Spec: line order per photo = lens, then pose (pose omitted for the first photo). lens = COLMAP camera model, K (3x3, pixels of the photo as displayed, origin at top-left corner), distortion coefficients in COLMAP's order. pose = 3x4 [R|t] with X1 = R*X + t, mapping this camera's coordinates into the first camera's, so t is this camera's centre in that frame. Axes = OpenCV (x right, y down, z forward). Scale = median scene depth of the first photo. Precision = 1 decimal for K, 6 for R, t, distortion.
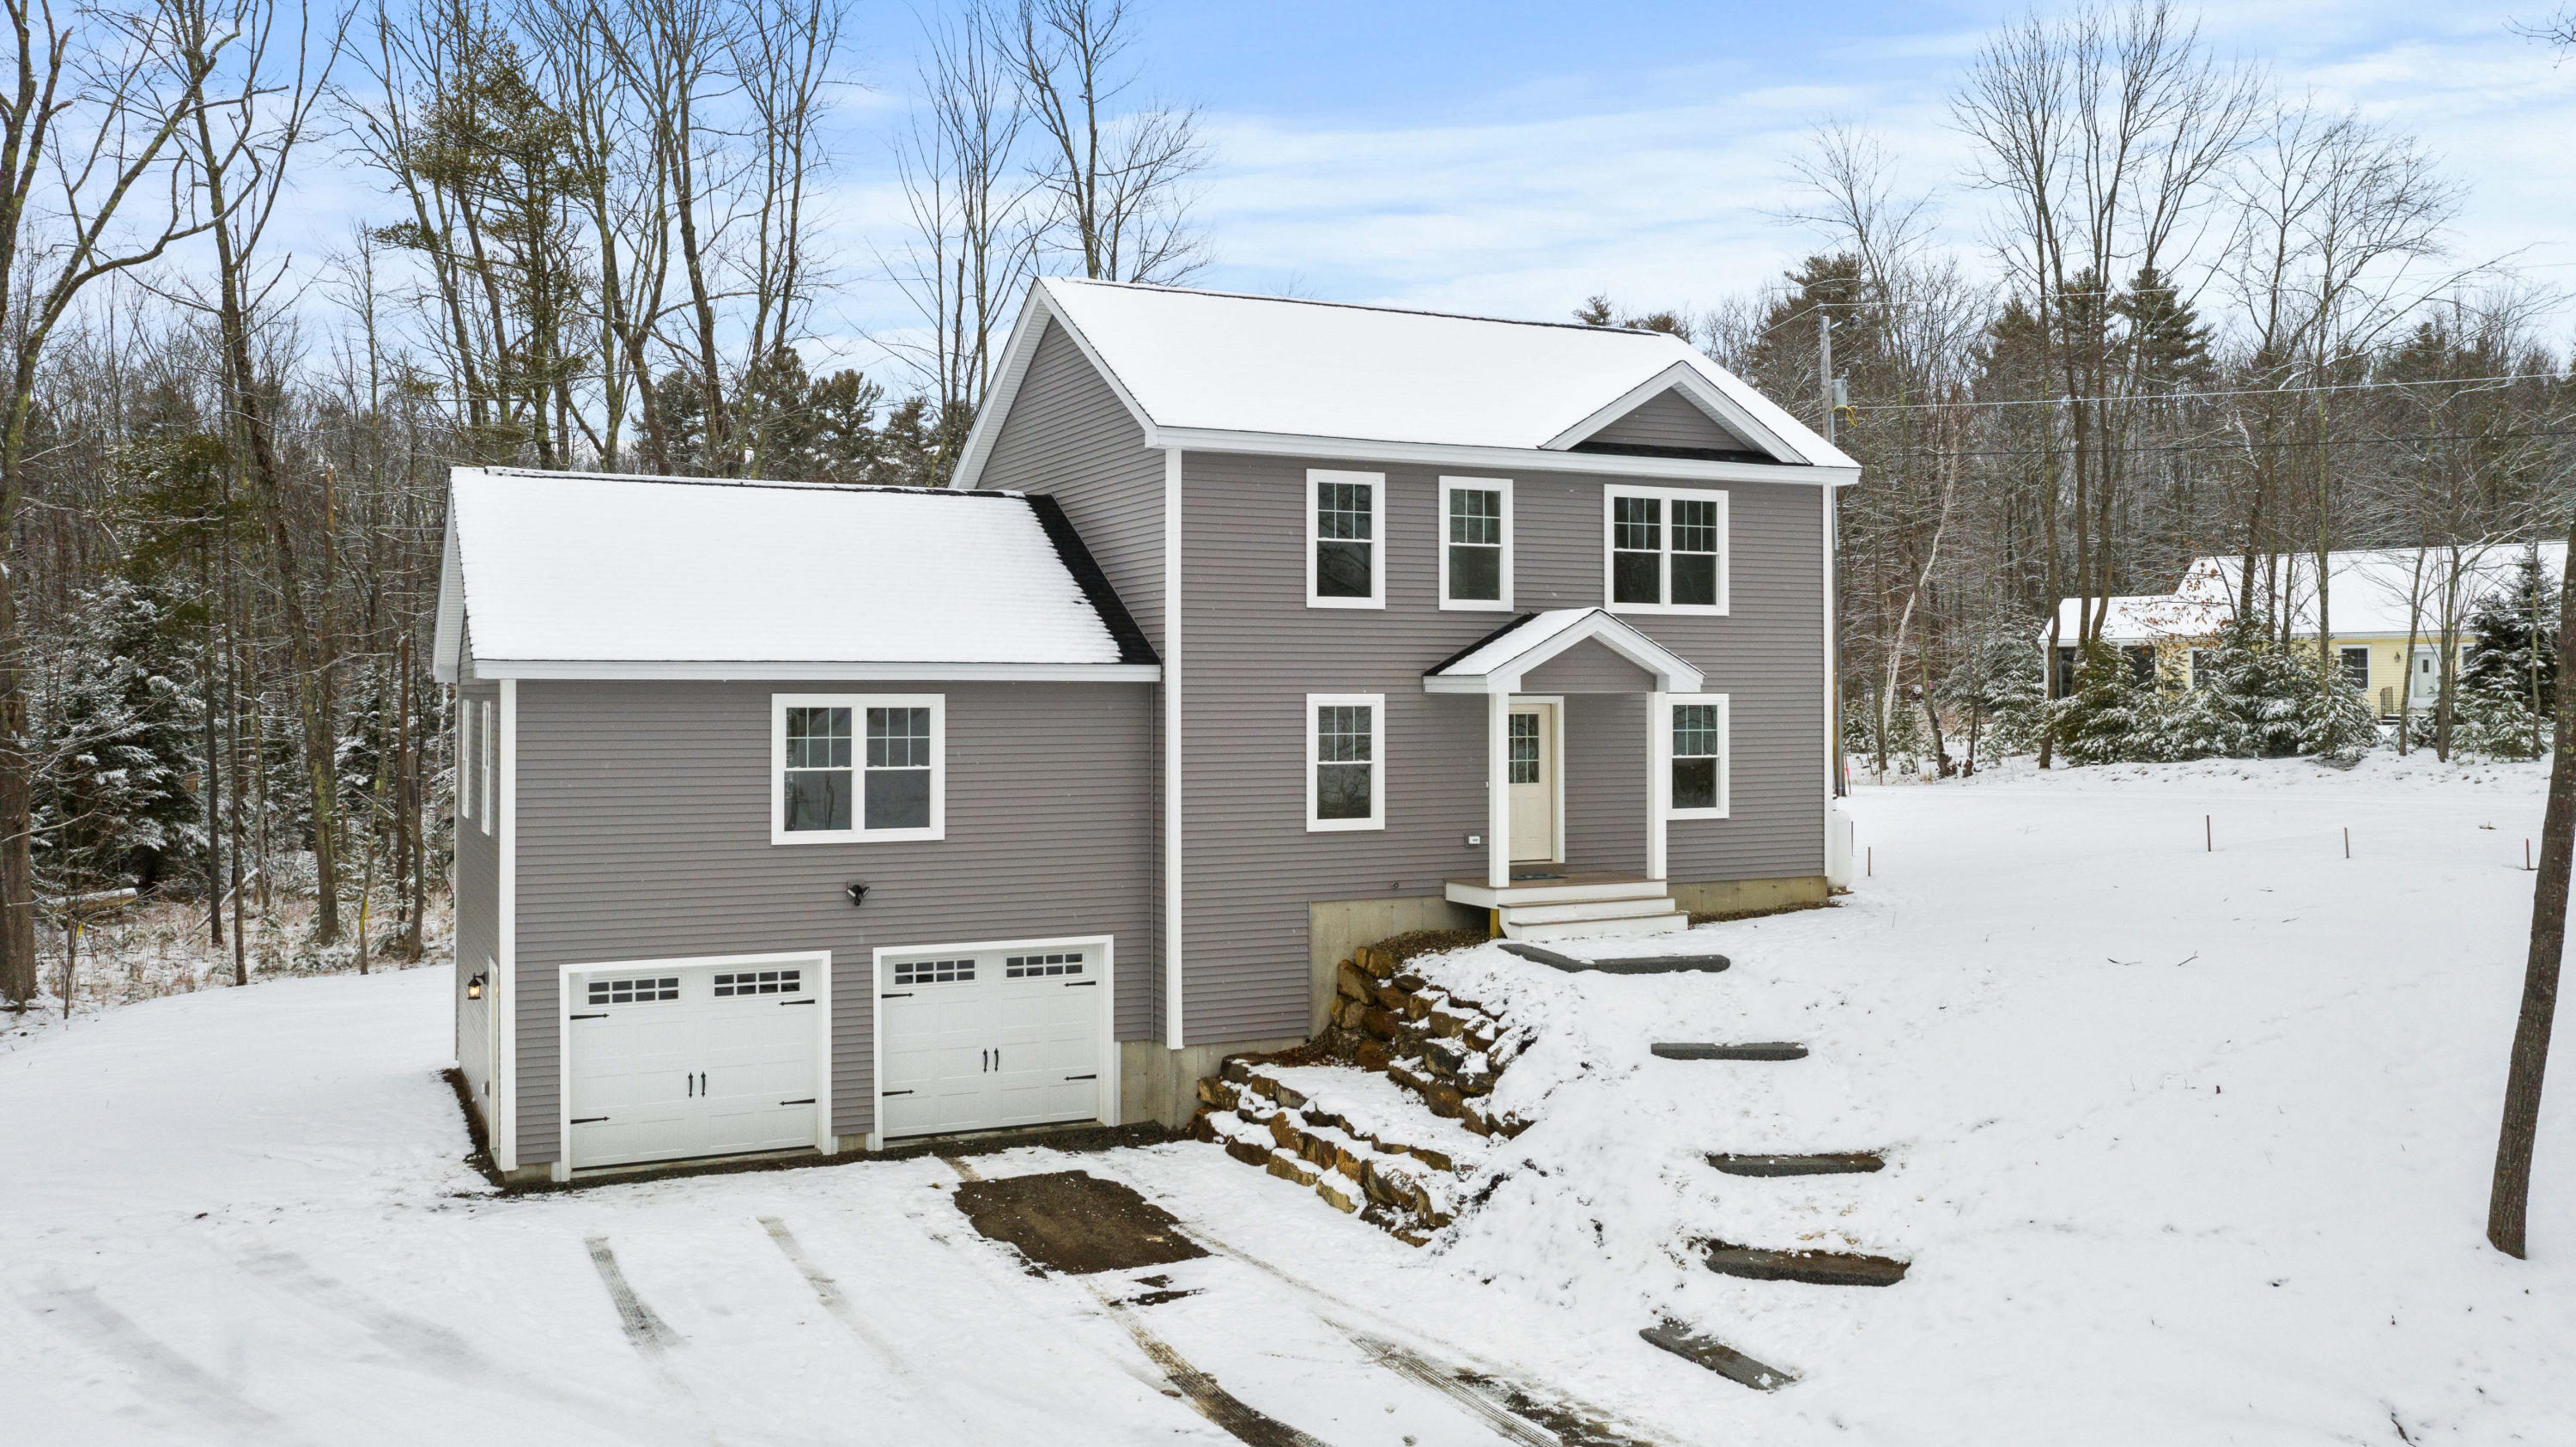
lens RADIAL K [[1983.4, 0, 1296.4], [0, 1983.4, 703.6], [0, 0, 1]] dist [-0.032085, 0.014217]
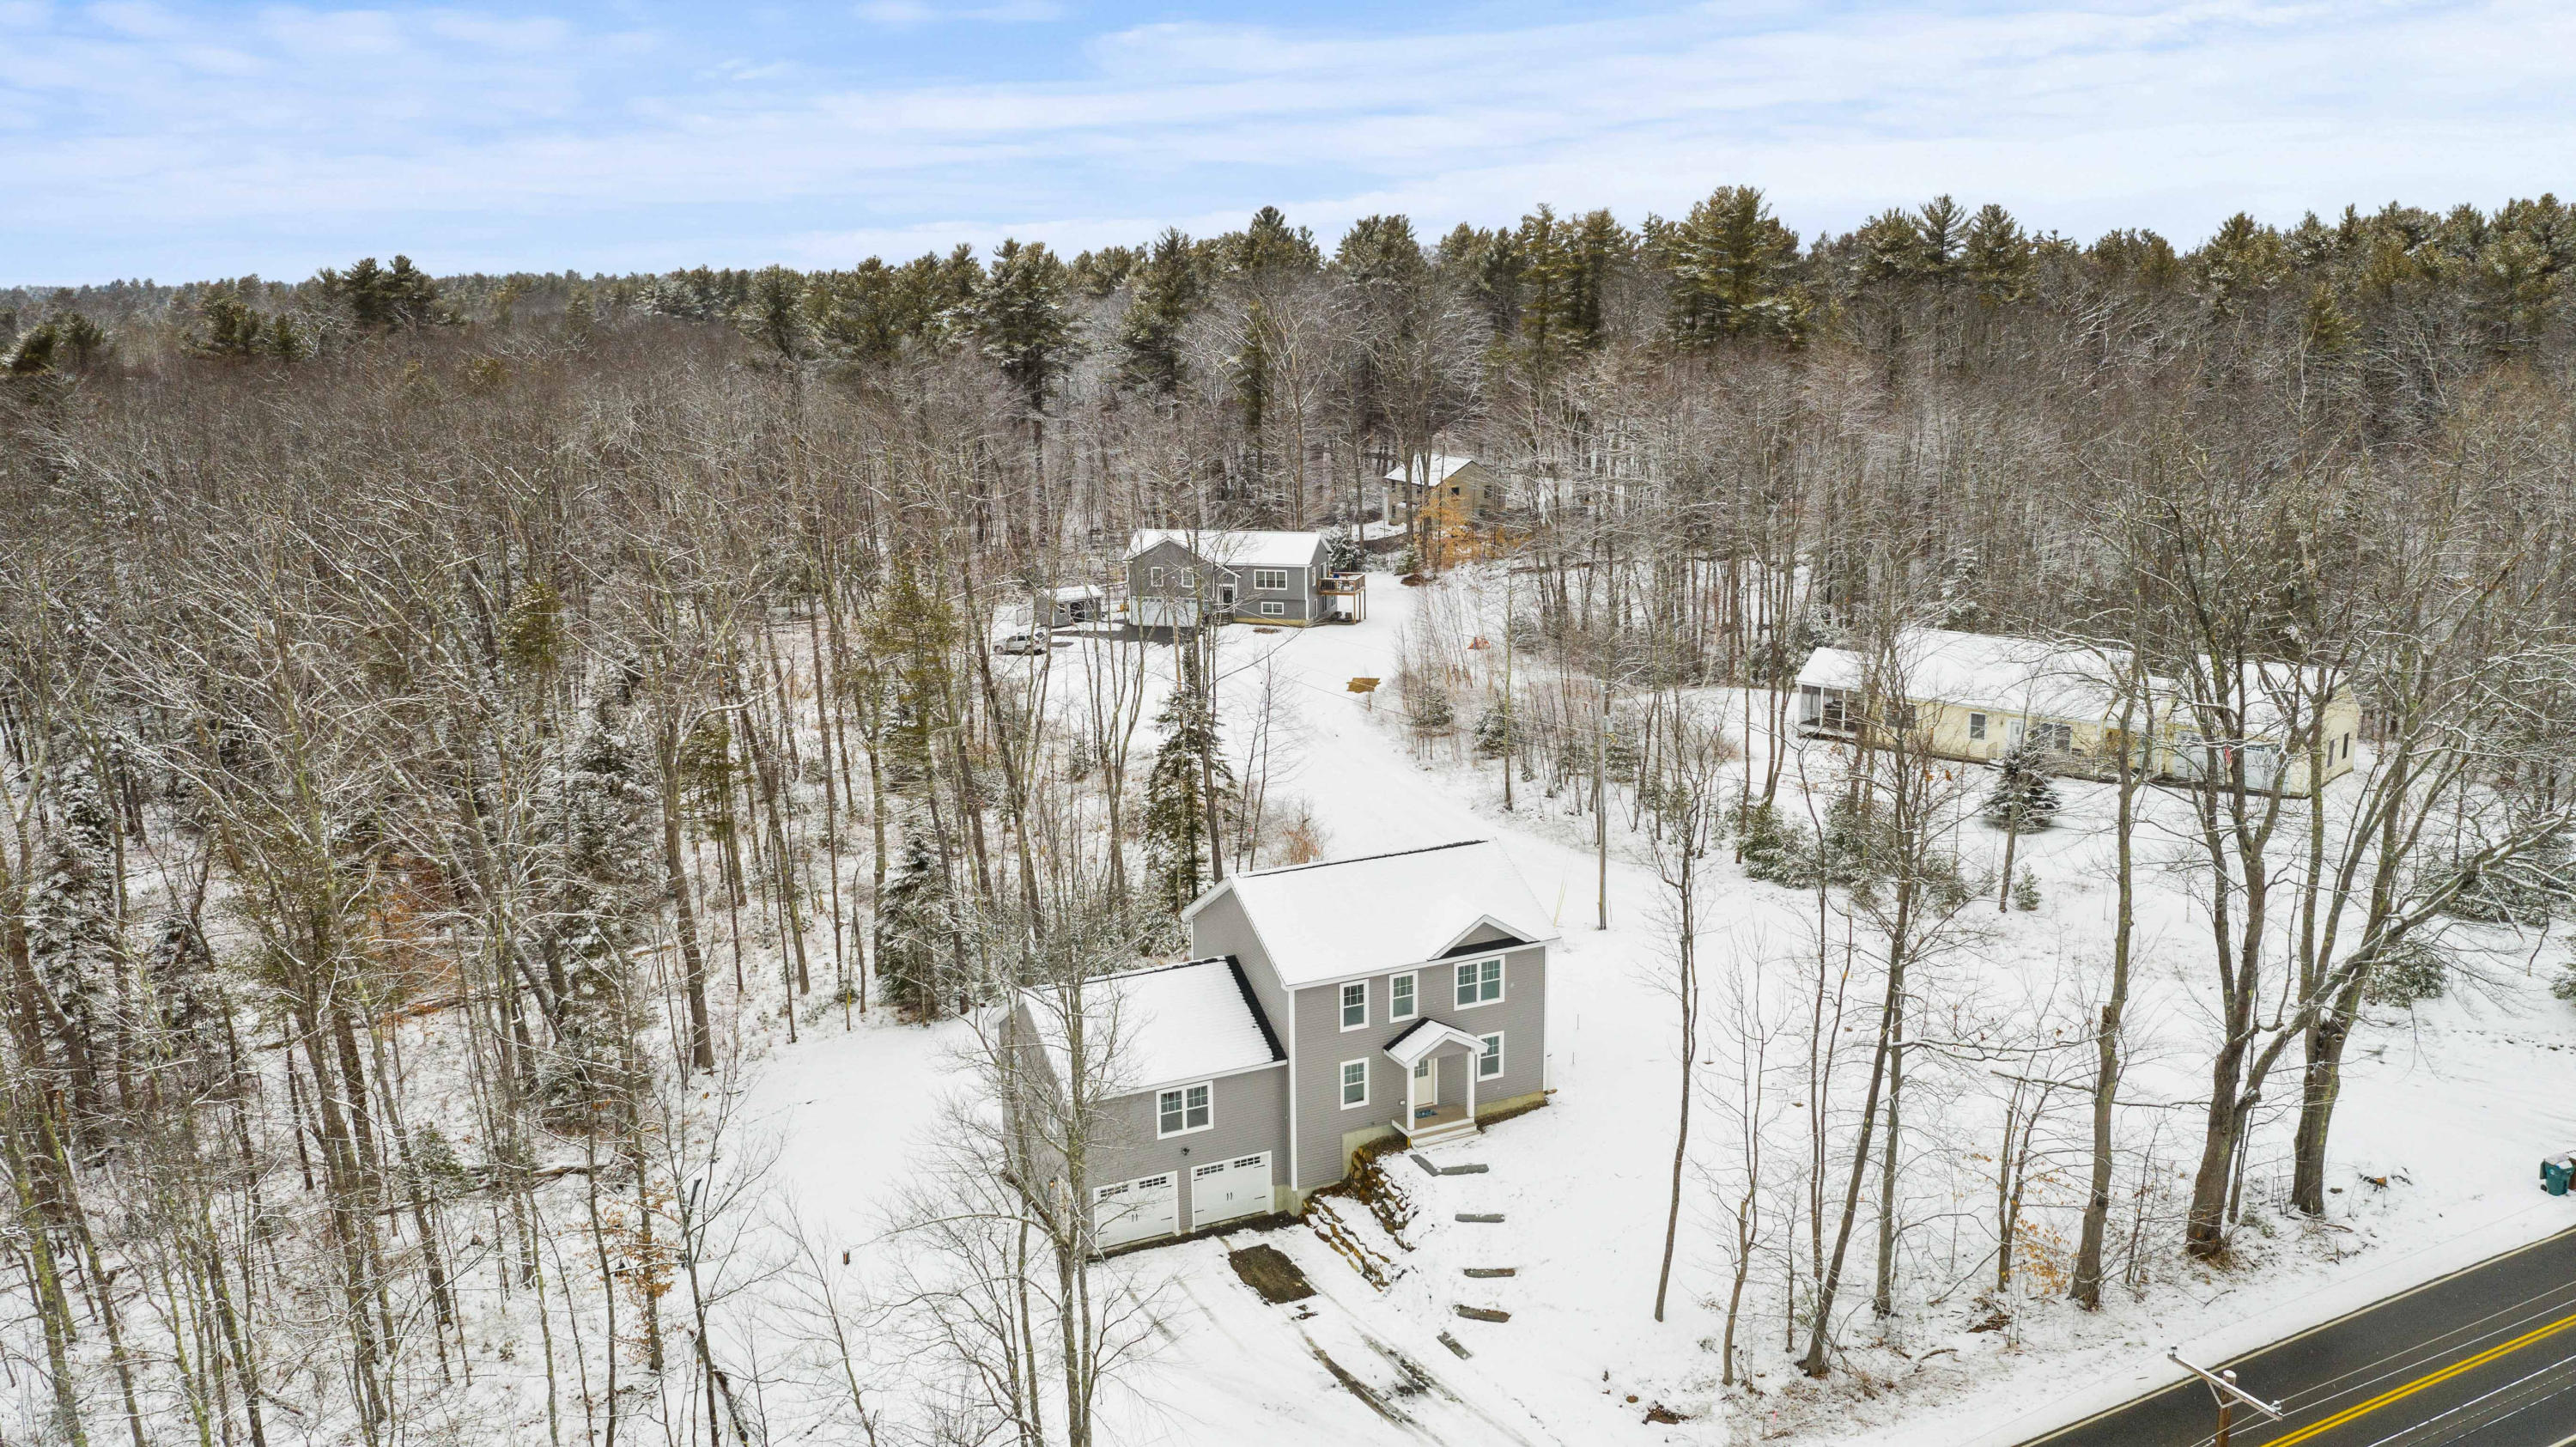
lens RADIAL K [[1983.4, 0, 1292.8], [0, 1983.4, 735.4], [0, 0, 1]] dist [-0.032085, 0.014217]
pose [[0.999917, -0.010703, 0.007129, -0.078231], [0.008827, 0.974356, 0.224839, -1.109469], [-0.009352, -0.224758, 0.974370, -1.626966]]
